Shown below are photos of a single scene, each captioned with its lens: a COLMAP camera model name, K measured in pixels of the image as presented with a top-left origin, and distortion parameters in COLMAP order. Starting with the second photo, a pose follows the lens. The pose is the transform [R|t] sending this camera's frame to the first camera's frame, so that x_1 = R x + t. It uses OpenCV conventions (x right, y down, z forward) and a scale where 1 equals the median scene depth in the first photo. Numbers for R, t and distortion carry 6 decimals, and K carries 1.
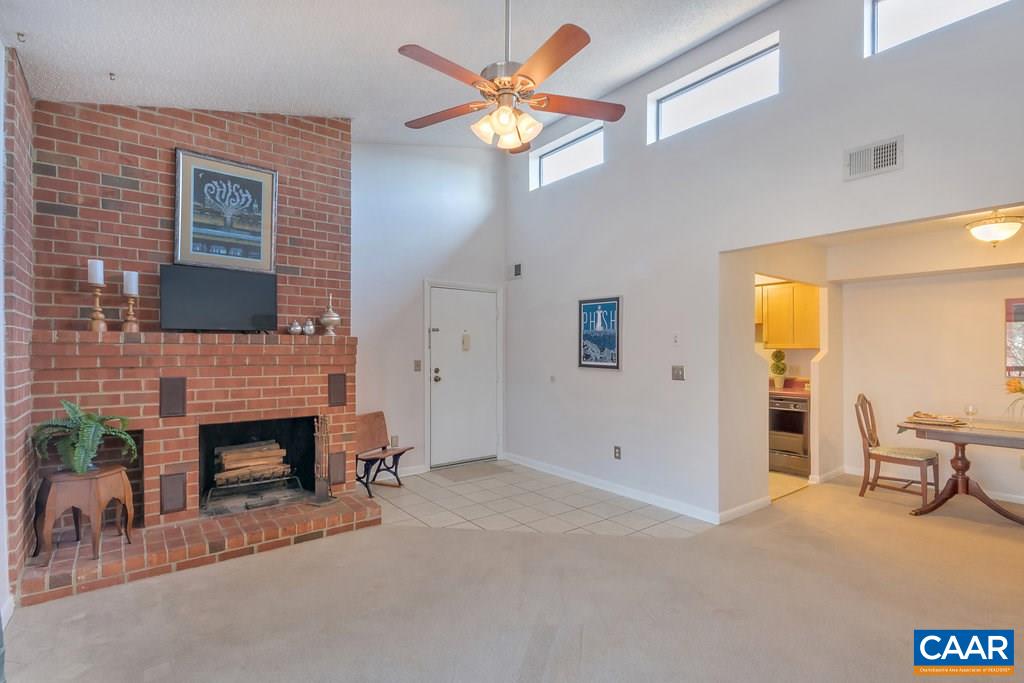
lens RADIAL K [[479.8, 0, 498.2], [0, 479.8, 365.6], [0, 0, 1]] dist [0.002643, -0.000104]
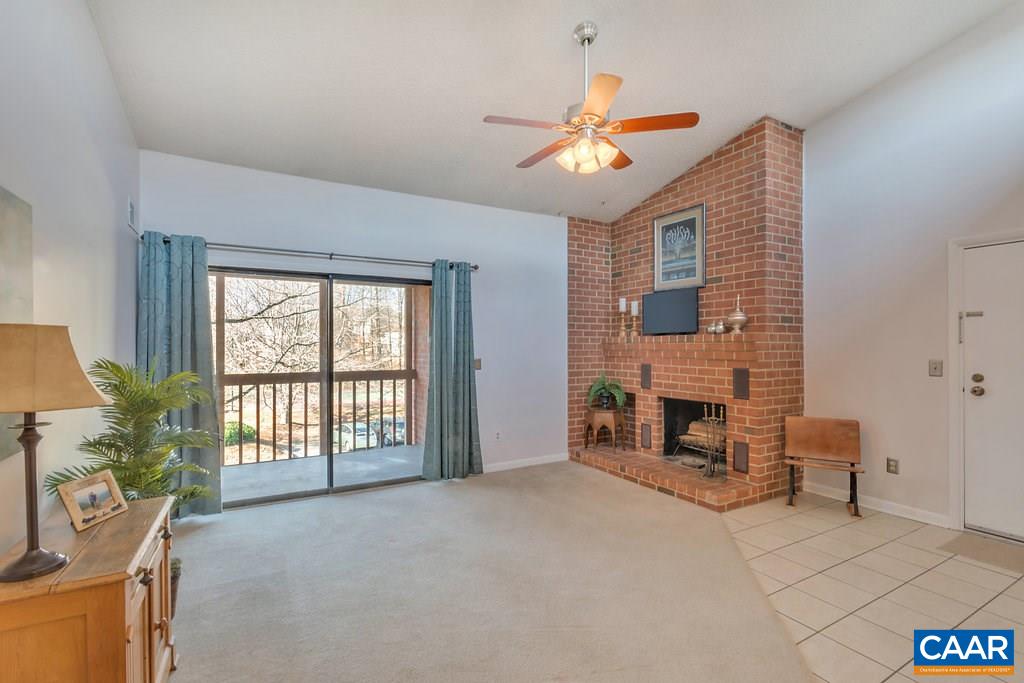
lens RADIAL K [[460.7, 0, 511.3], [0, 460.7, 362.2], [0, 0, 1]] dist [-0.000127, -0.000110]
pose [[-0.139330, 0.031565, -0.989743, 0.858639], [-0.029500, 0.998916, 0.036011, -0.022018], [0.989807, 0.034214, -0.138248, 0.725772]]
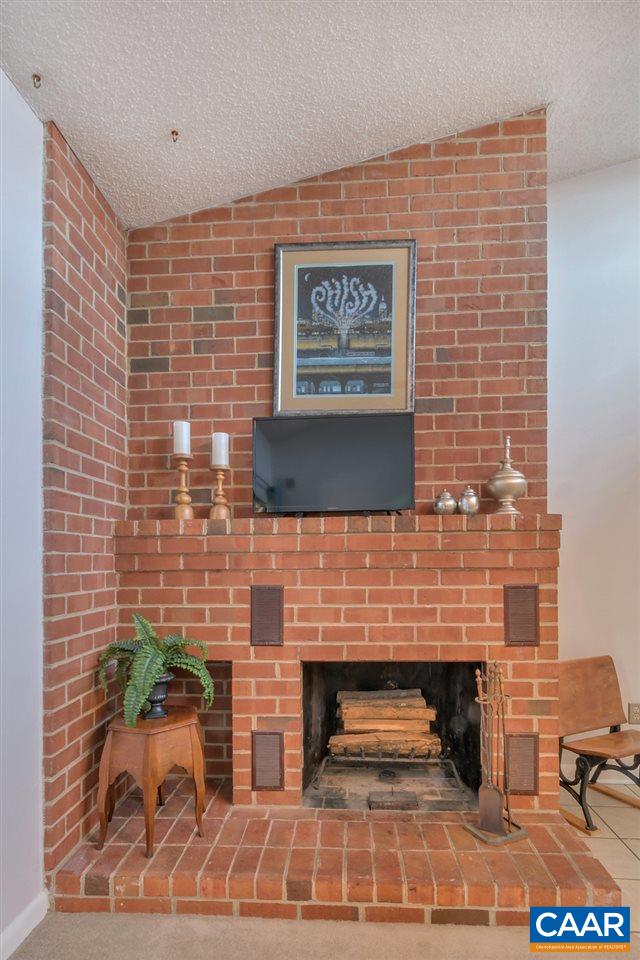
lens RADIAL K [[517.5, 0, 318.5], [0, 517.5, 557.3], [0, 0, 1]] dist [-0.000365, -0.000465]
pose [[0.752698, -0.013105, -0.658235, -0.145313], [-0.008149, 0.999540, -0.029218, 0.005422], [0.658315, 0.027357, 0.752245, 0.481779]]
